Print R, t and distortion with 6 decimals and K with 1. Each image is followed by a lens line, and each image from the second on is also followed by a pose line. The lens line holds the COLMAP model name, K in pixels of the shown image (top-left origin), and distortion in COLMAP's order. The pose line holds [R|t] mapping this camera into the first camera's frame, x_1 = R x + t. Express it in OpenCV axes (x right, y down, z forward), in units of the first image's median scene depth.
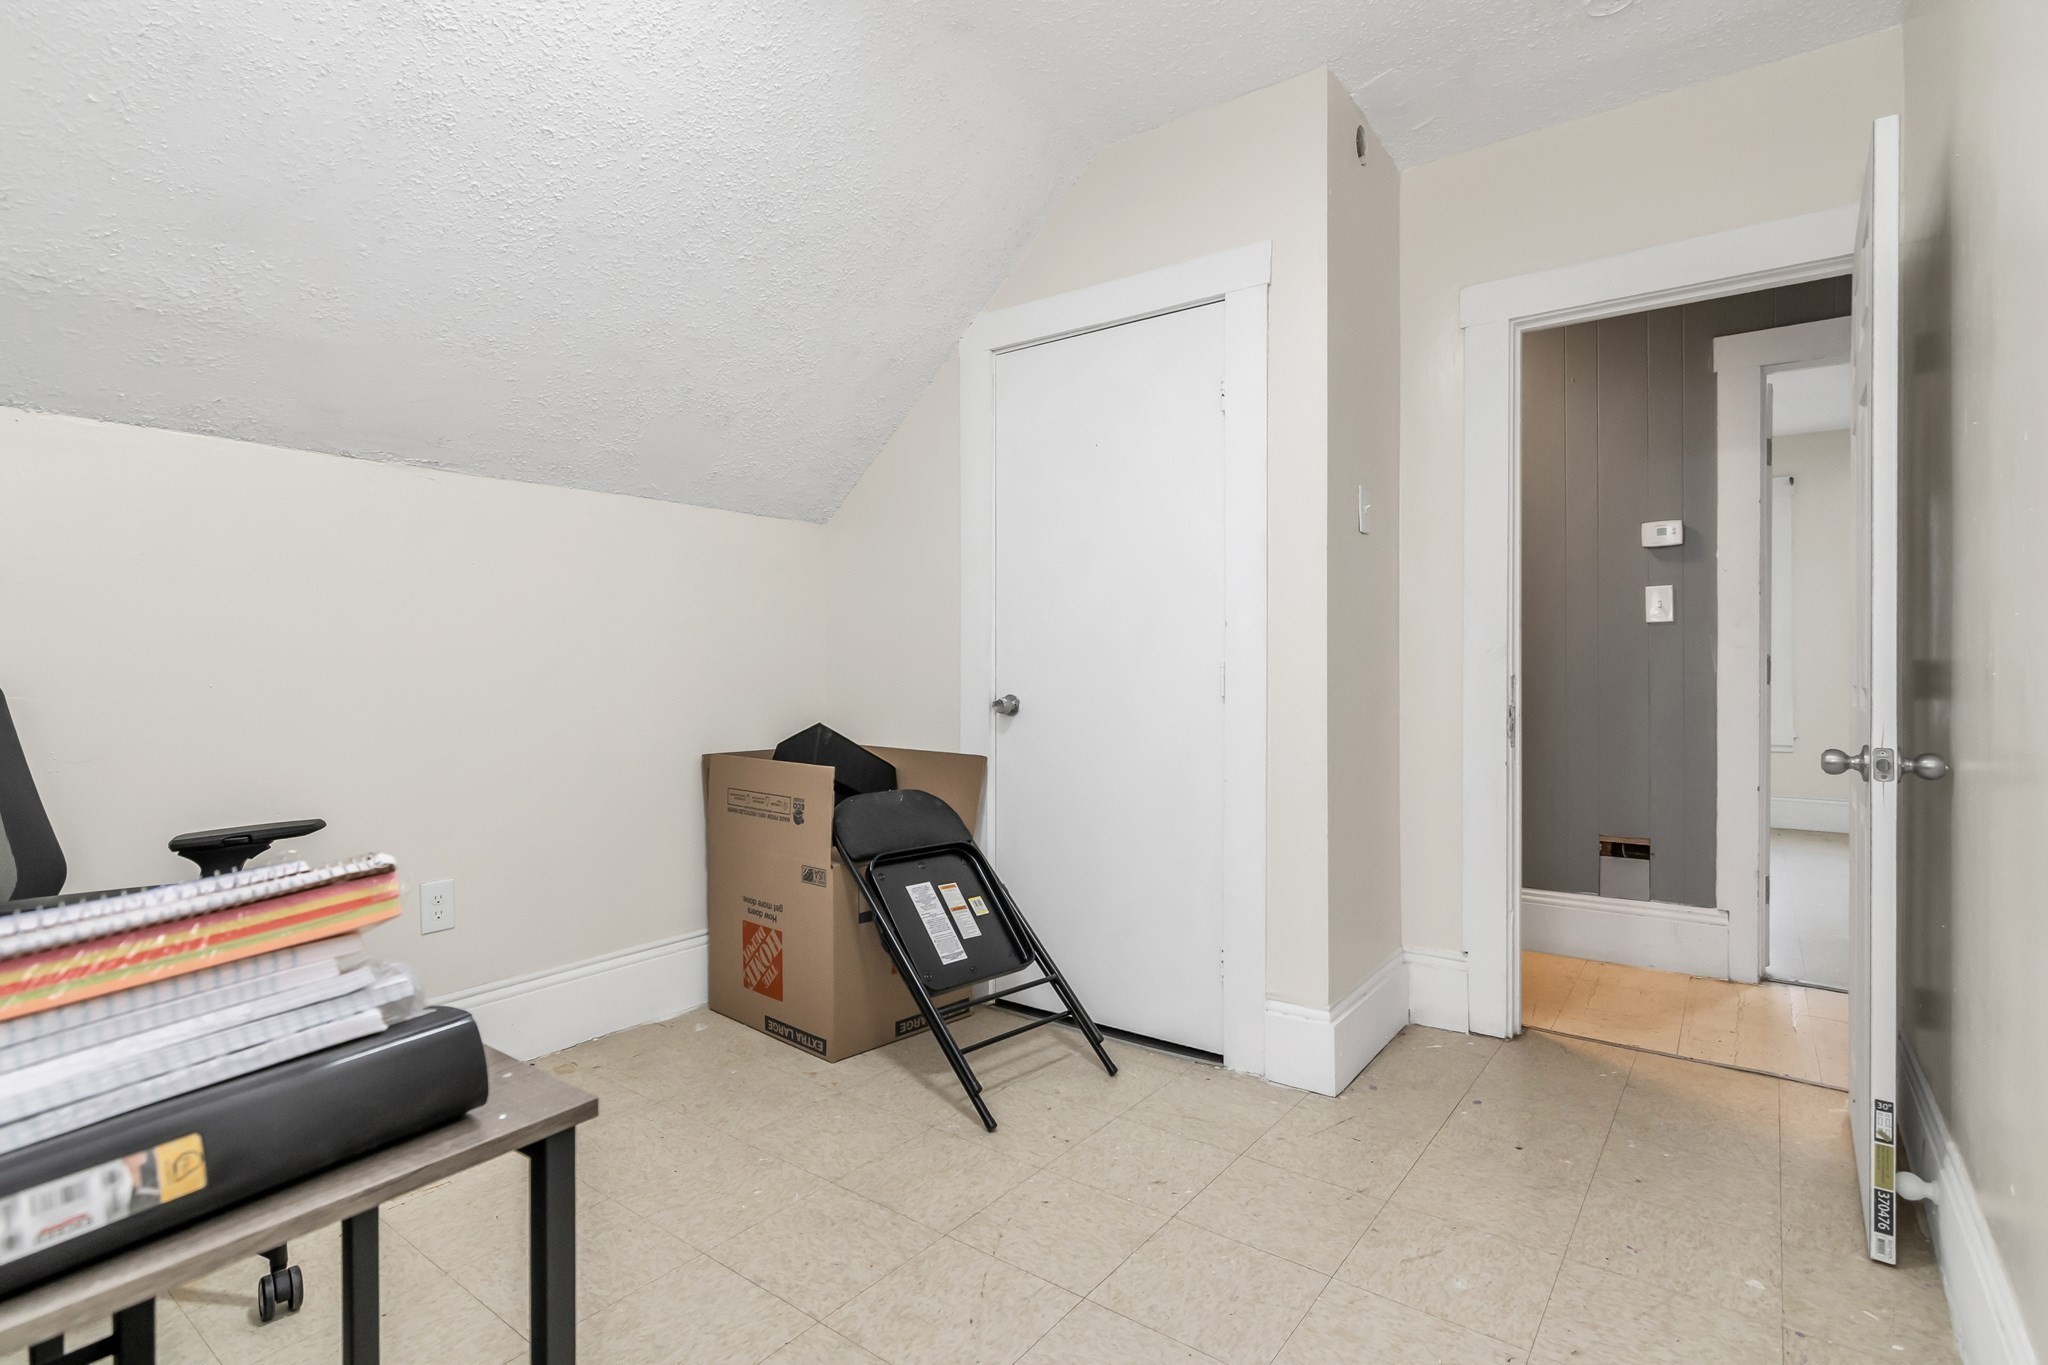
lens RADIAL K [[998.3, 0, 1005.9], [0, 998.3, 674.2], [0, 0, 1]] dist [0.004375, 0.001504]
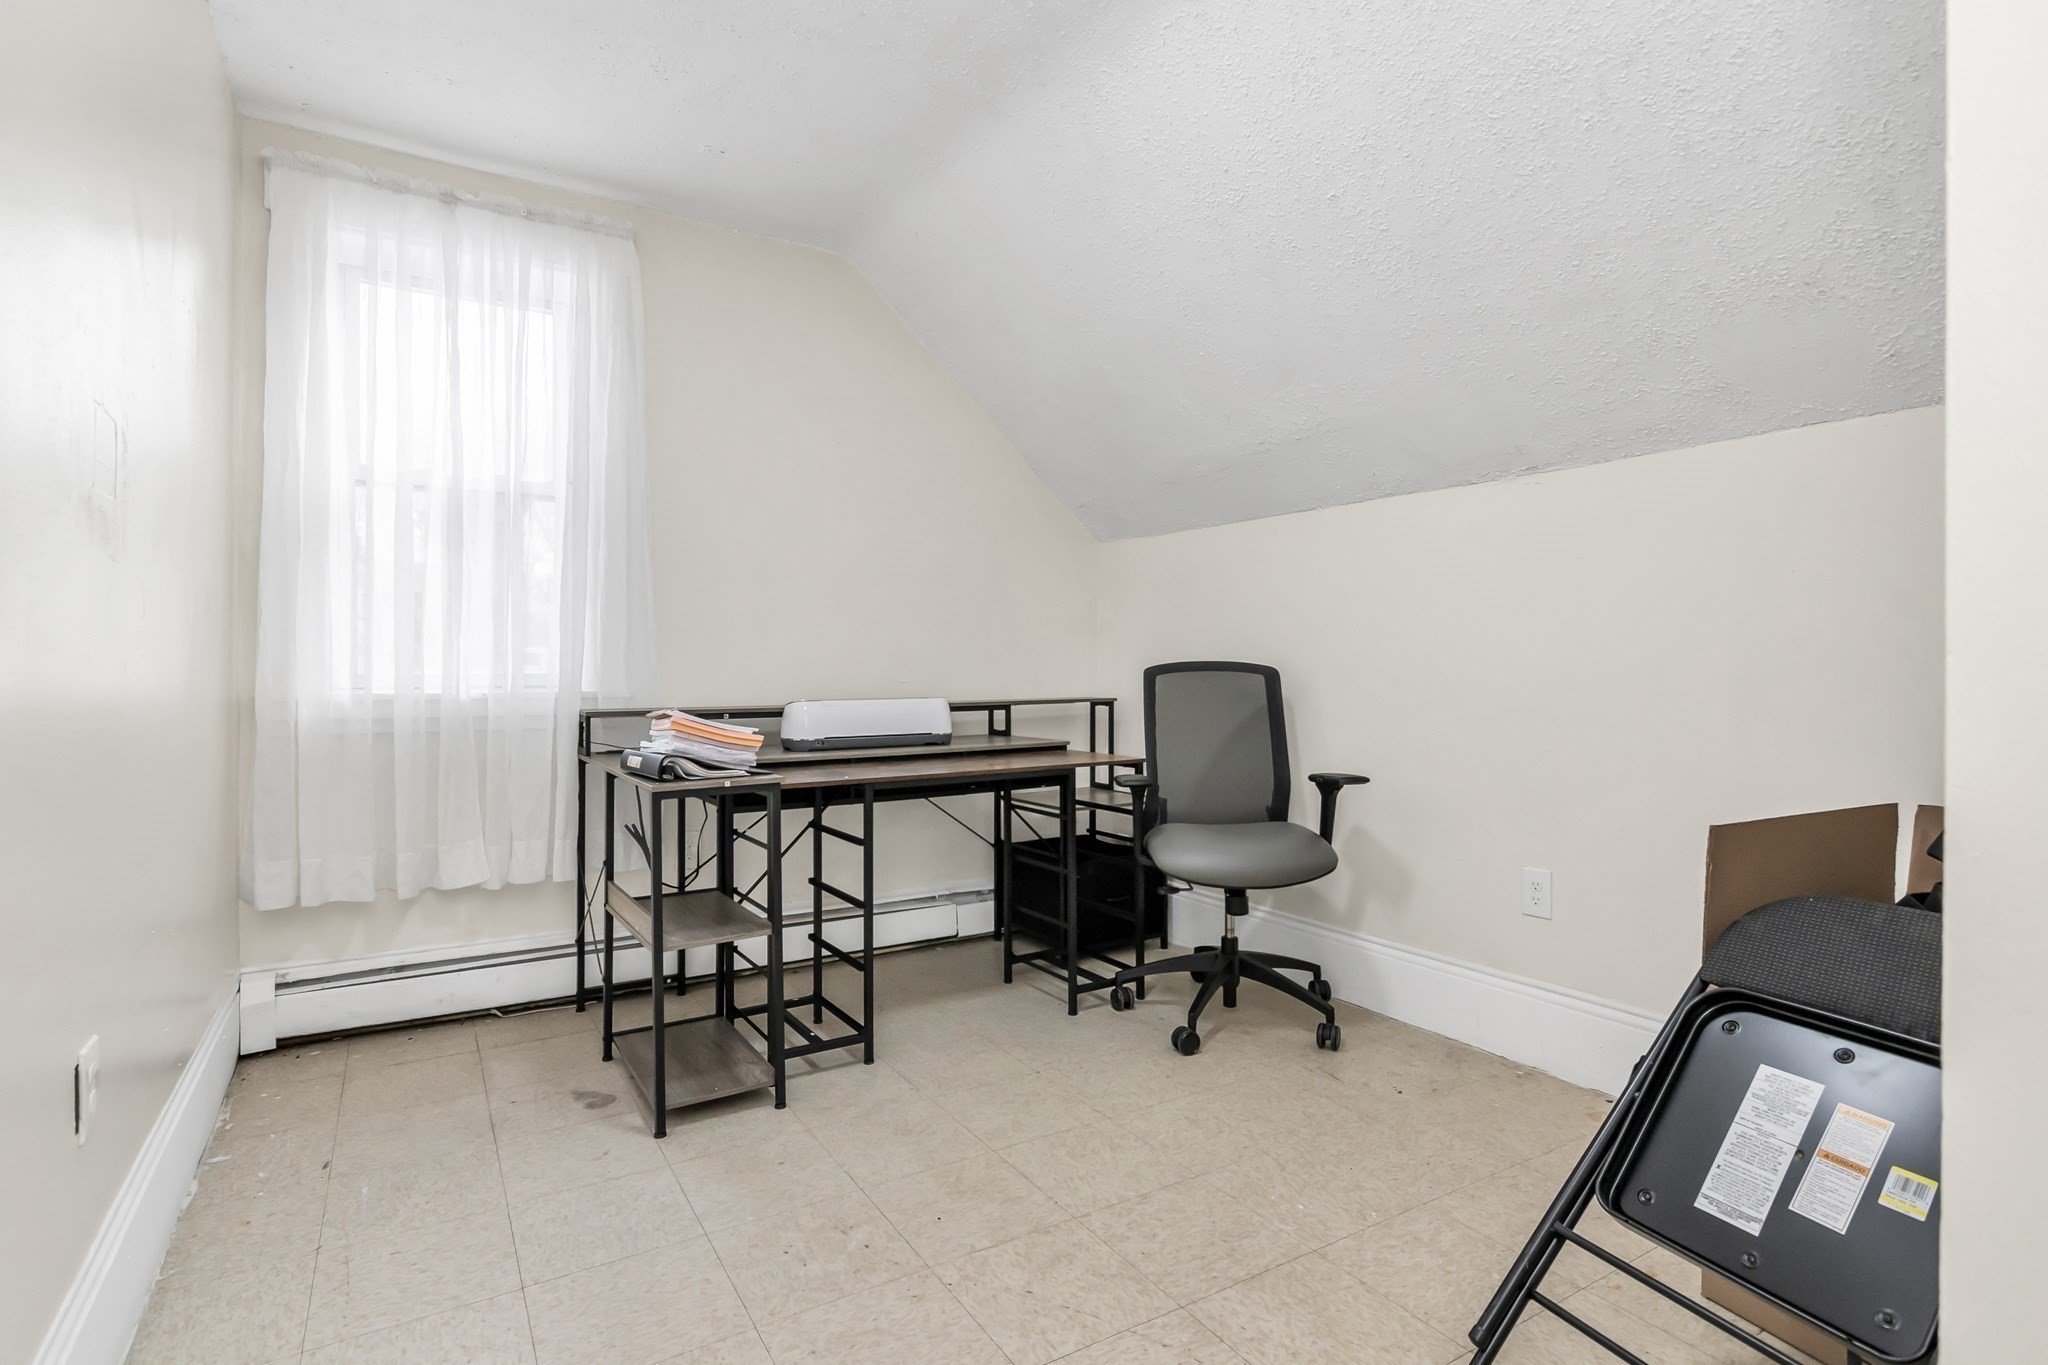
lens RADIAL K [[998.3, 0, 1006.6], [0, 998.3, 672.3], [0, 0, 1]] dist [0.004375, 0.001504]
pose [[-0.360310, 0.008834, -0.932791, 0.730871], [-0.011985, 0.999829, 0.014098, -0.006564], [0.932756, 0.016260, -0.360143, 1.050605]]
